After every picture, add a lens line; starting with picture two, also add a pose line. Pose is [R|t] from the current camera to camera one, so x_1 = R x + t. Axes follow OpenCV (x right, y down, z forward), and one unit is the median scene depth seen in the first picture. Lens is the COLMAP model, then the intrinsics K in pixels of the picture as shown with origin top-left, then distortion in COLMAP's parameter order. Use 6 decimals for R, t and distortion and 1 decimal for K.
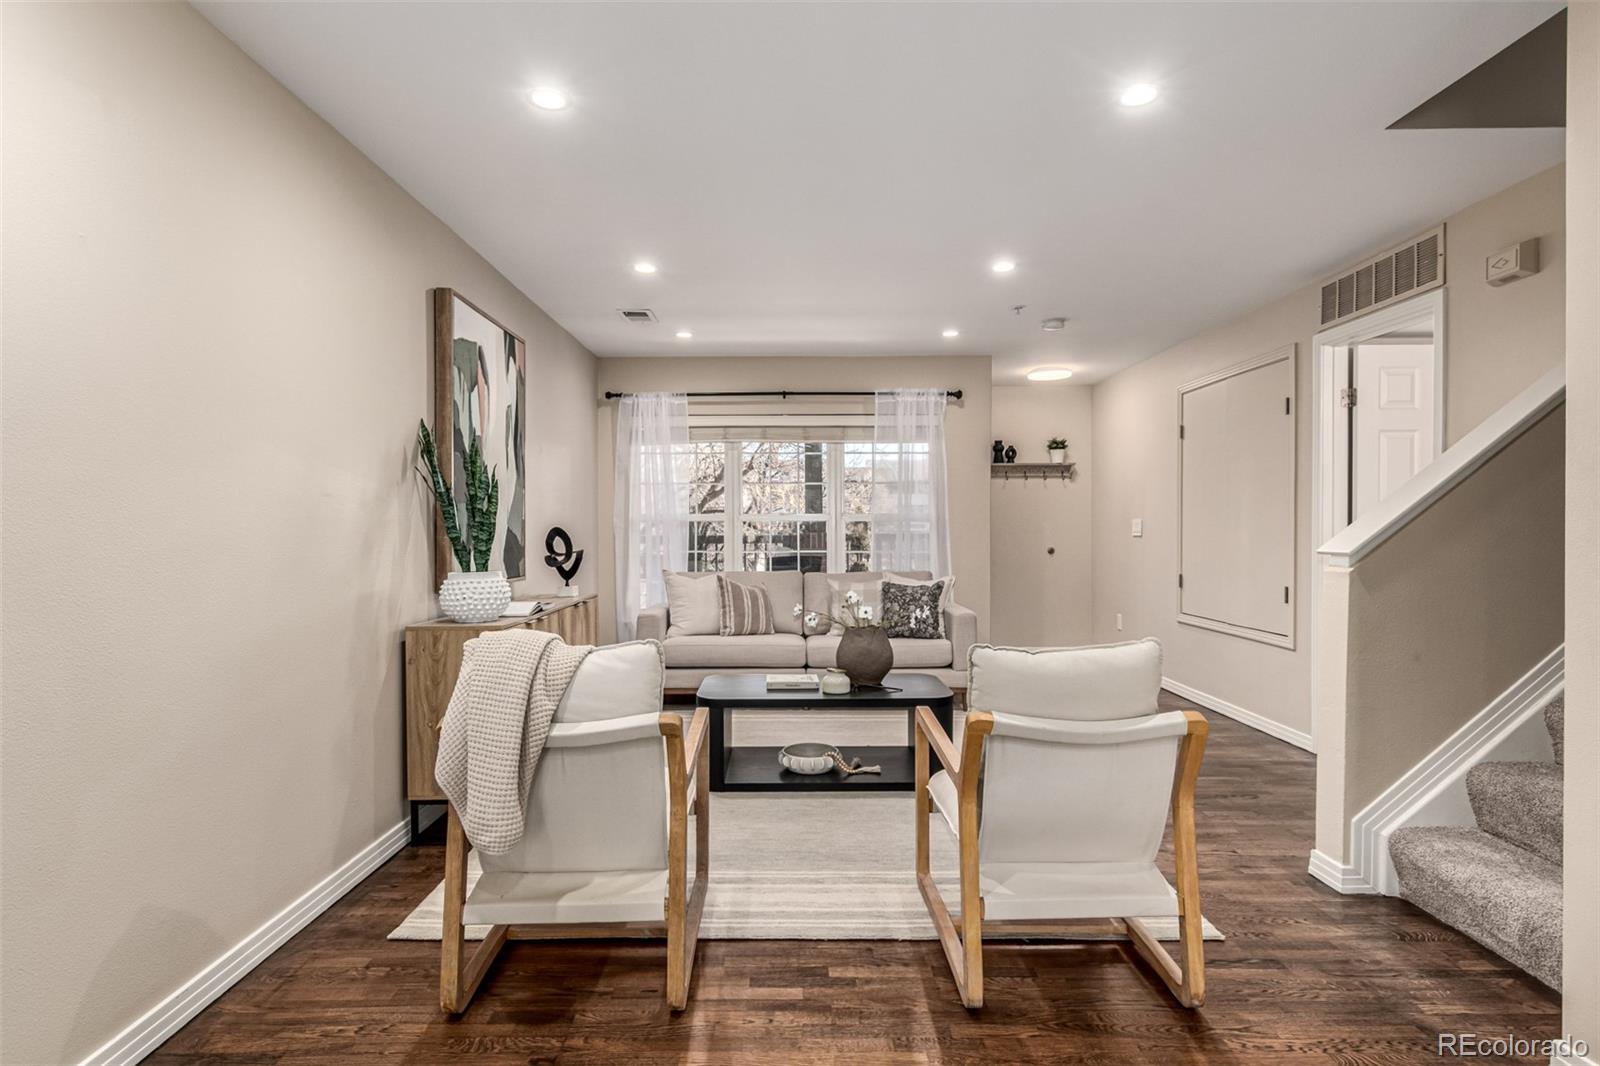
lens RADIAL K [[815.0, 0, 779.5], [0, 815.0, 546.8], [0, 0, 1]] dist [0.006217, 0.000031]
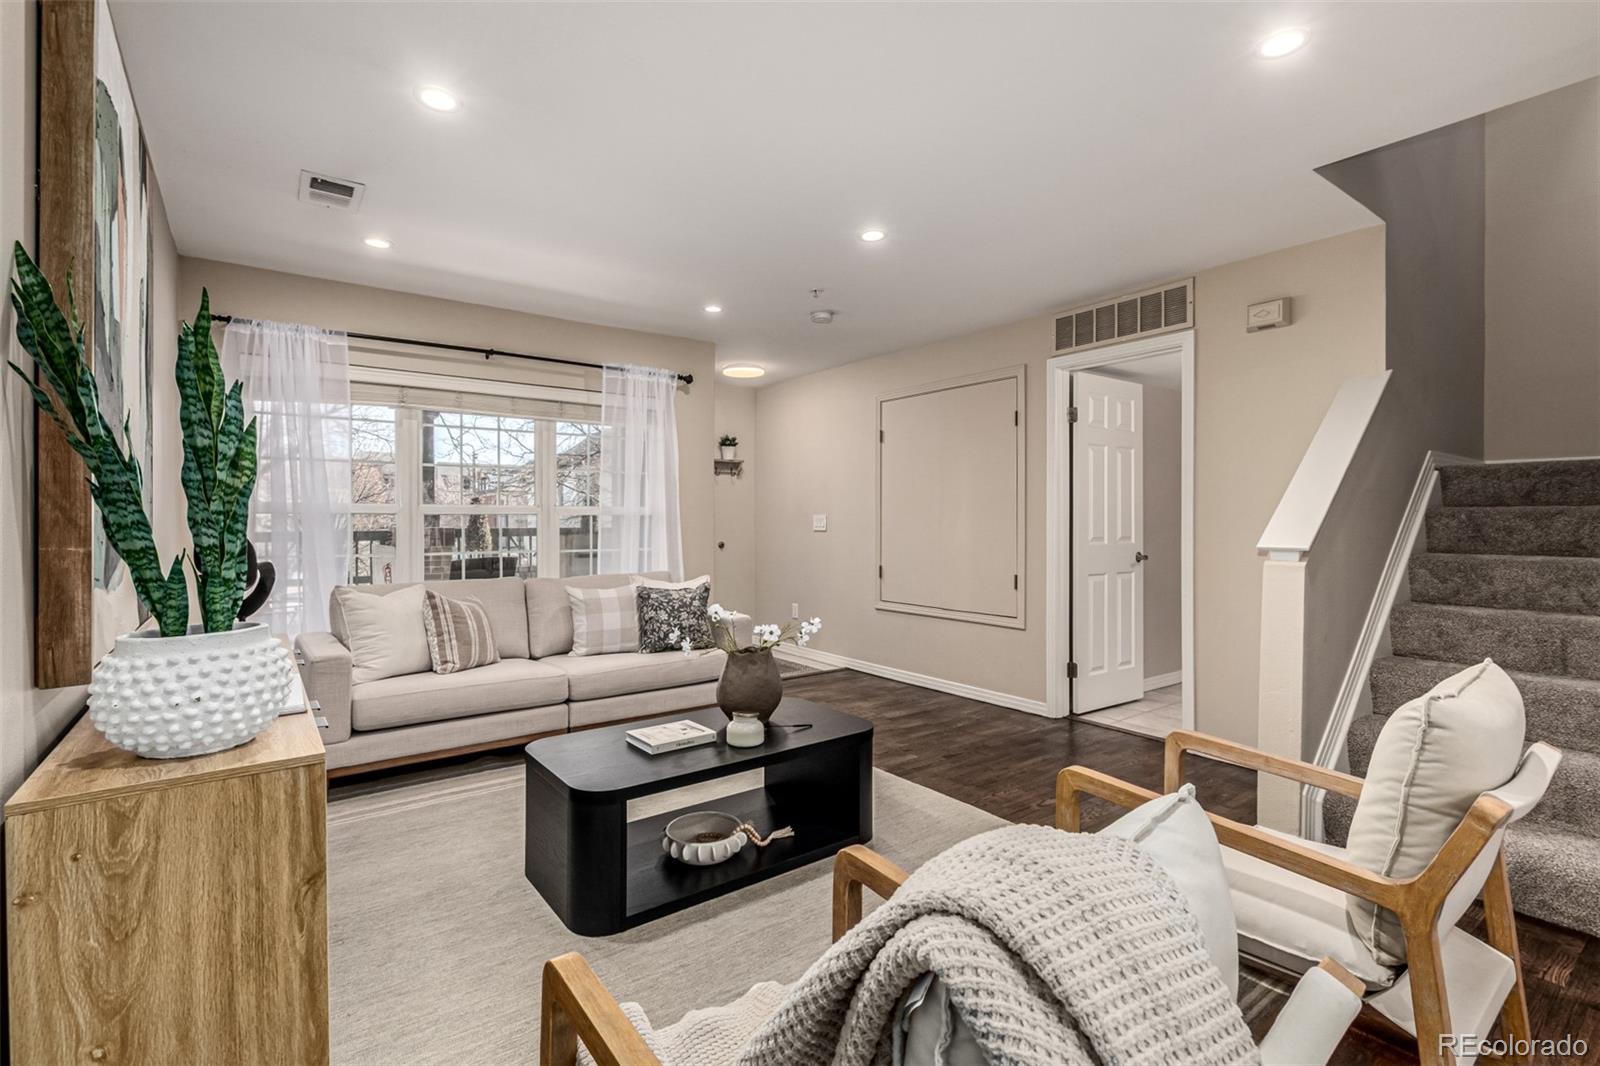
lens RADIAL K [[731.2, 0, 786.0], [0, 731.2, 529.0], [0, 0, 1]] dist [0.002167, -0.000618]
pose [[0.802682, -0.004934, 0.596387, -0.273394], [0.013047, 0.999872, -0.009288, -0.011199], [-0.596265, 0.015236, 0.802643, 0.393688]]
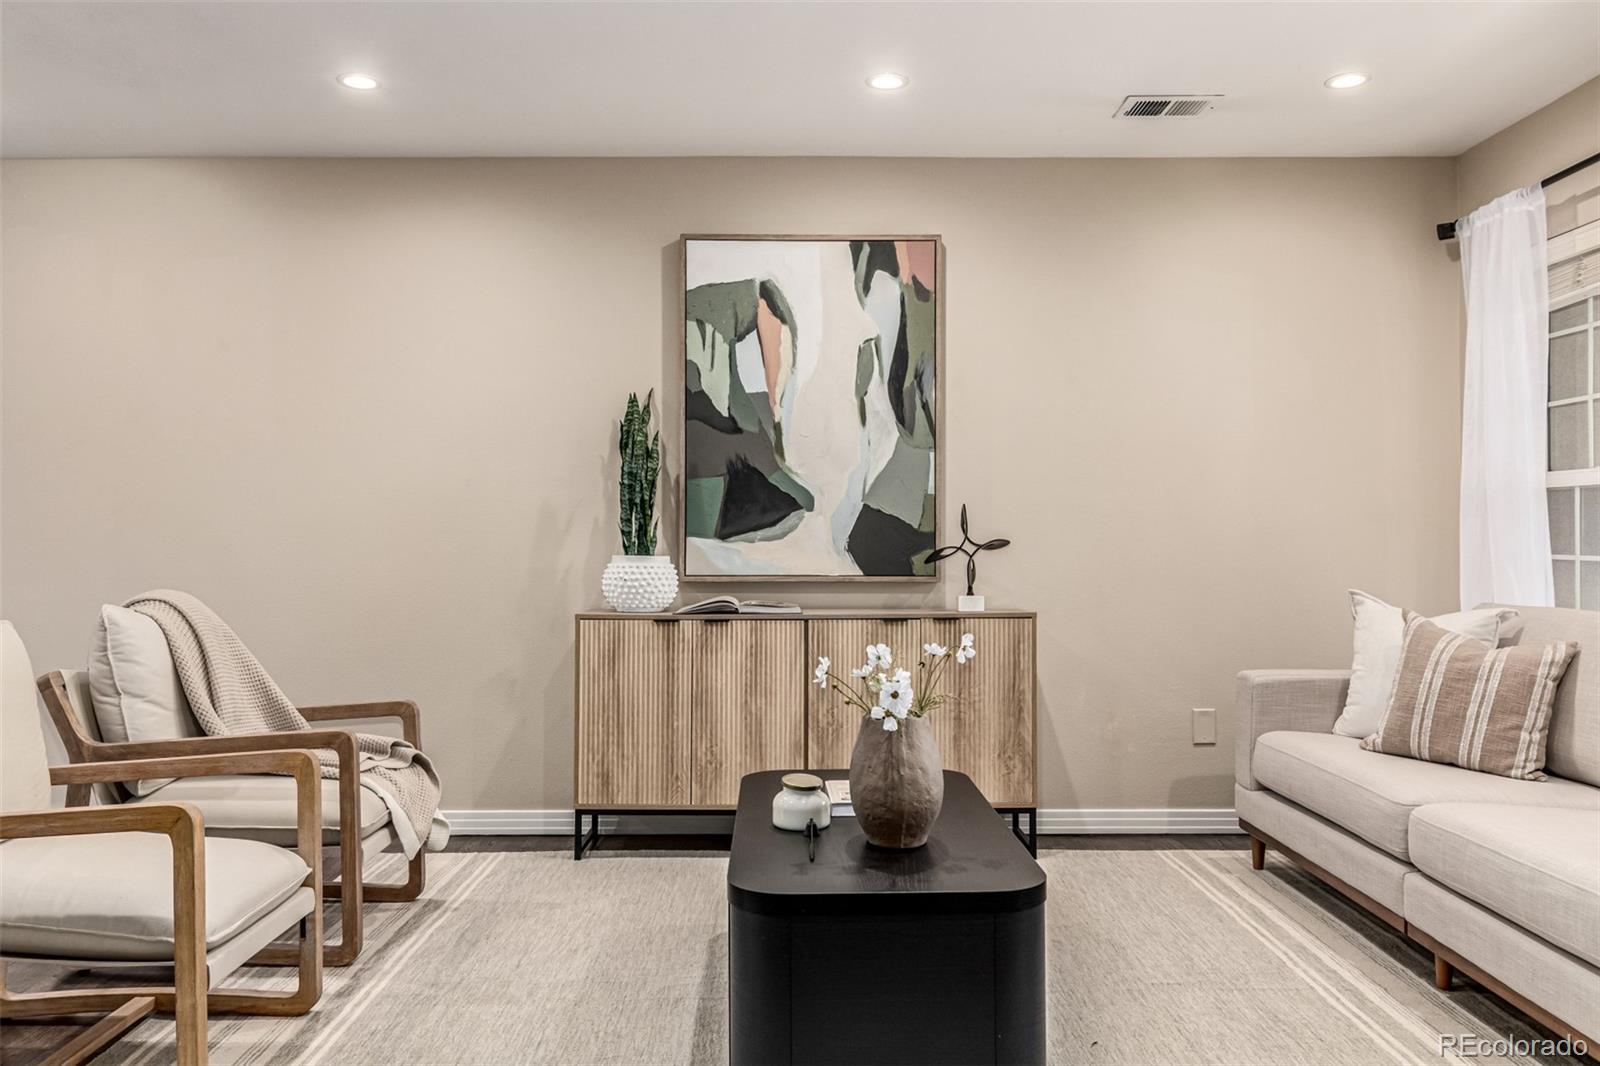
lens RADIAL K [[1182.2, 0, 812.6], [0, 1182.2, 526.0], [0, 0, 1]] dist [-0.012412, 0.000391]
pose [[0.019784, -0.008975, -0.999764, 0.713102], [-0.018571, 0.999784, -0.009343, 0.005691], [0.999632, 0.018751, 0.019613, 0.911199]]
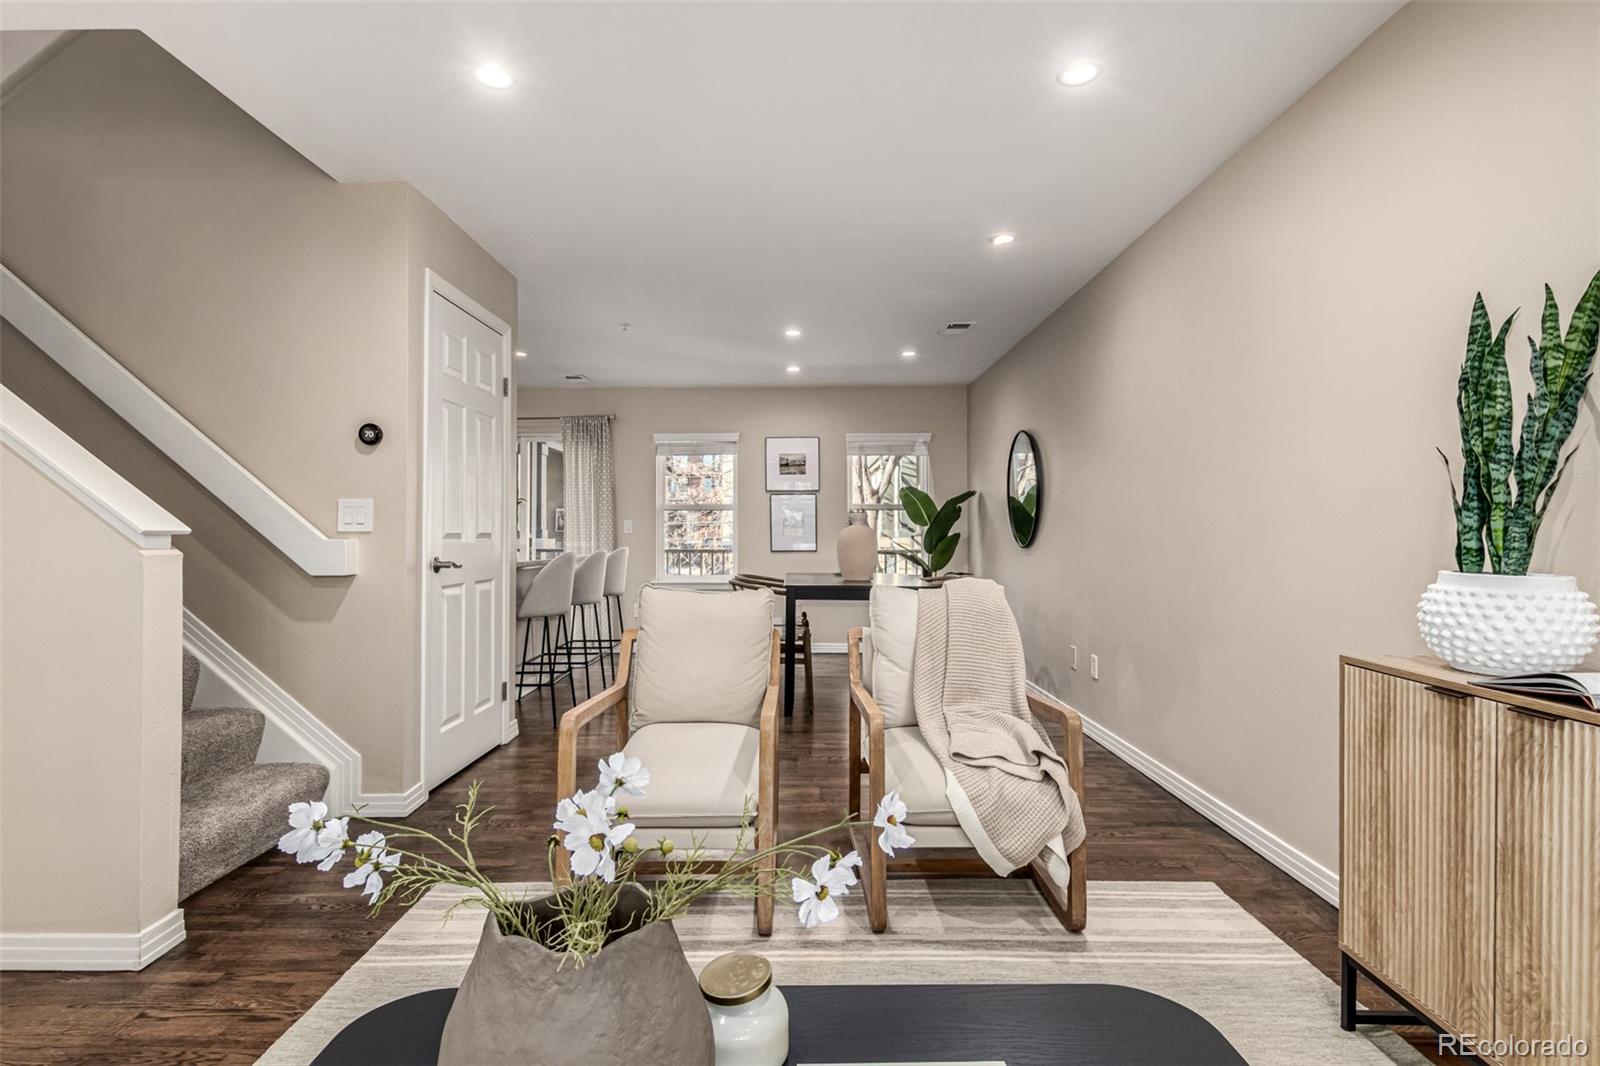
lens RADIAL K [[789.9, 0, 791.8], [0, 789.9, 525.3], [0, 0, 1]] dist [0.008504, -0.003066]
pose [[-0.999983, -0.000924, -0.005816, 0.048632], [-0.000993, 0.999929, 0.011887, -0.002893], [0.005804, 0.011893, -0.999912, 1.164913]]
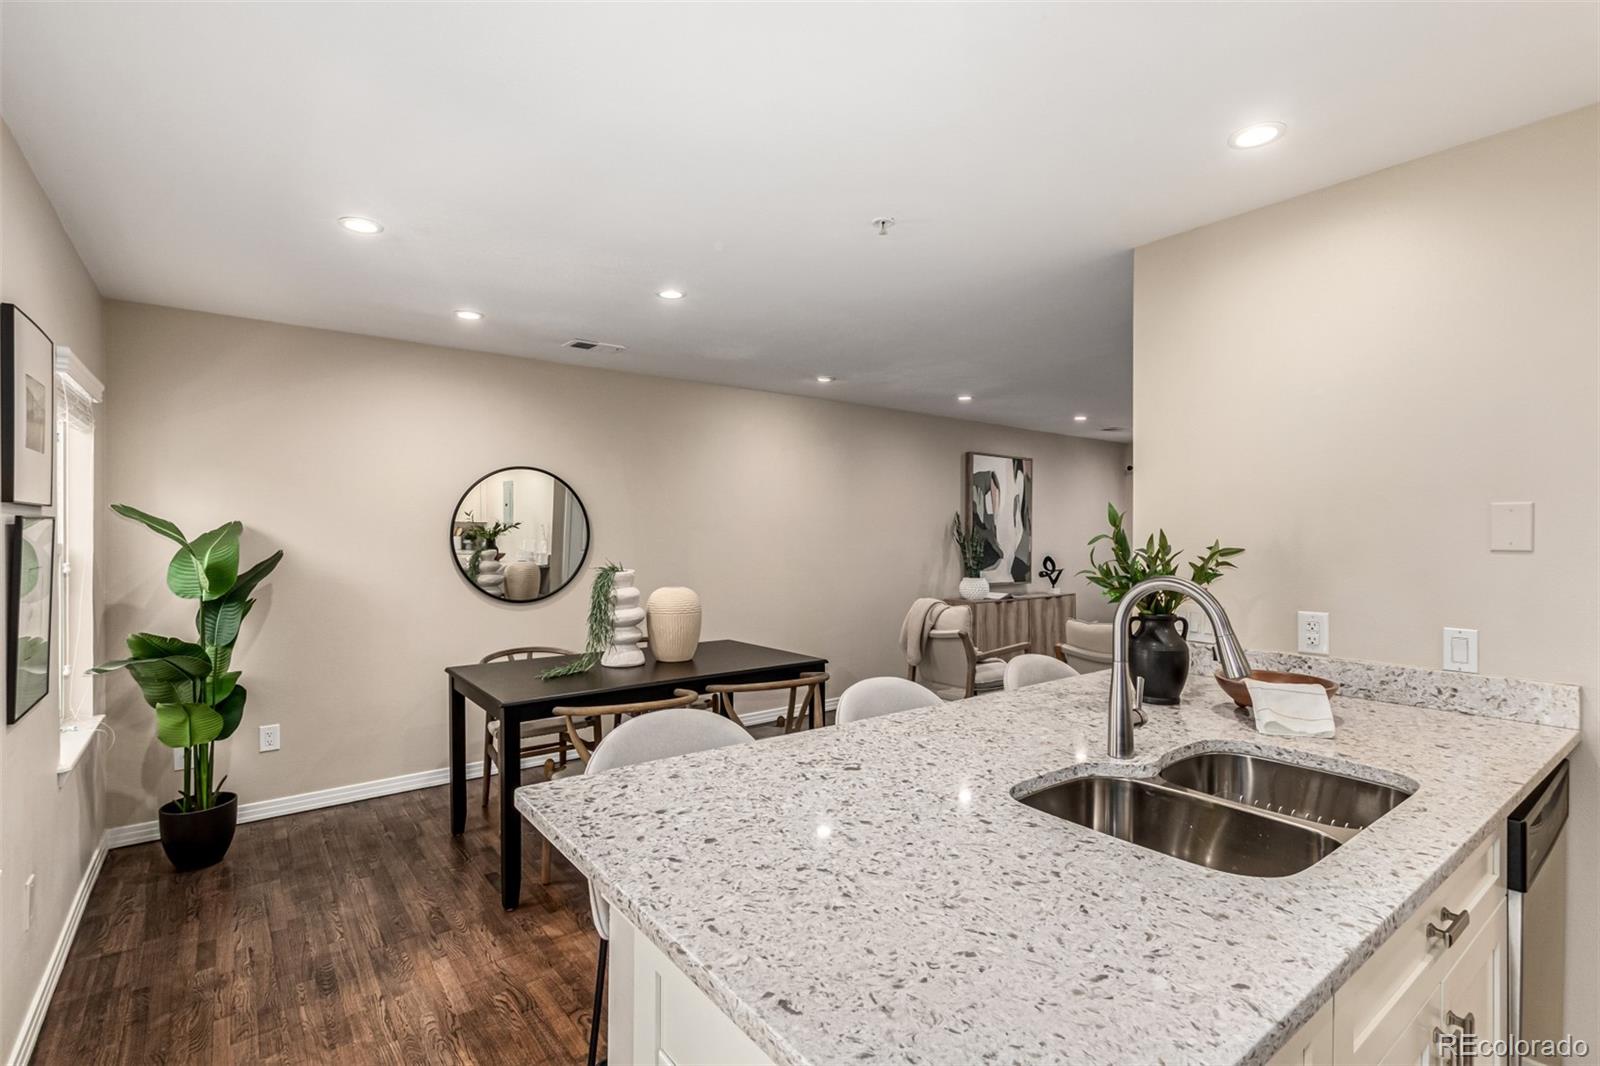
lens RADIAL K [[731.2, 0, 797.6], [0, 731.2, 529.0], [0, 0, 1]] dist [0.002167, -0.000618]
pose [[0.613095, -0.000716, -0.790009, 0.738221], [-0.021468, 0.999615, -0.017566, -0.046272], [0.789717, 0.027730, 0.612844, -0.507827]]
